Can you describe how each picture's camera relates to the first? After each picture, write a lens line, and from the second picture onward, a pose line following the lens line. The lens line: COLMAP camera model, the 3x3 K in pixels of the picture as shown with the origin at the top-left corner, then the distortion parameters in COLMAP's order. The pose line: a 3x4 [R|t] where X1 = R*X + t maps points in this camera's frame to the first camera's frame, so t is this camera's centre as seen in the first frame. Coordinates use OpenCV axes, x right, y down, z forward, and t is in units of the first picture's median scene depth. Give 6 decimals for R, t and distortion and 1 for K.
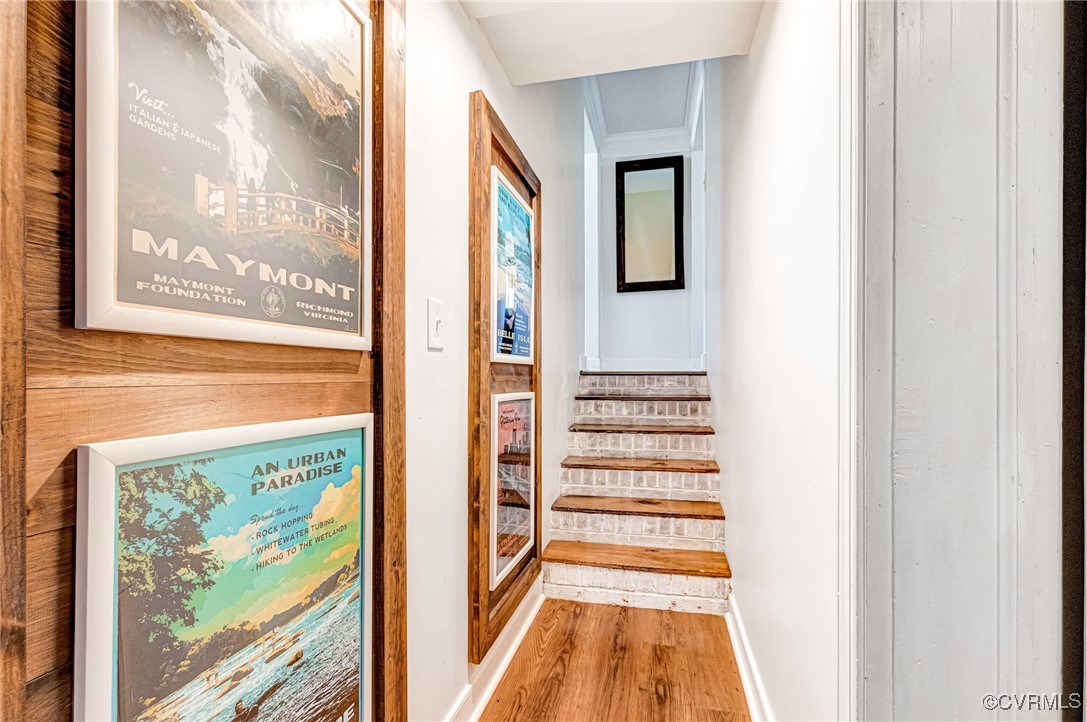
lens RADIAL K [[501.5, 0, 543.5], [0, 501.5, 361.0], [0, 0, 1]] dist [0.000102, -0.000312]
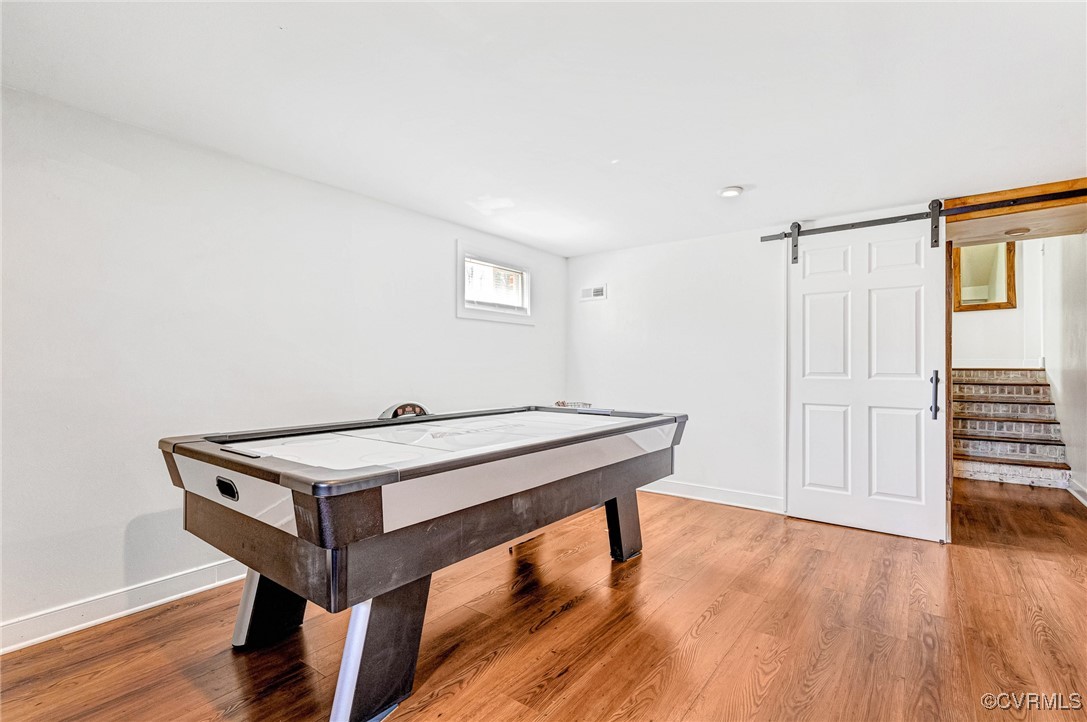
lens RADIAL K [[501.5, 0, 543.5], [0, 501.5, 361.0], [0, 0, 1]] dist [0.000102, -0.000312]
pose [[0.912636, 0.001512, -0.408770, -0.534406], [0.001170, 0.999979, 0.006310, -0.016014], [0.408771, -0.006237, 0.912616, -1.234325]]
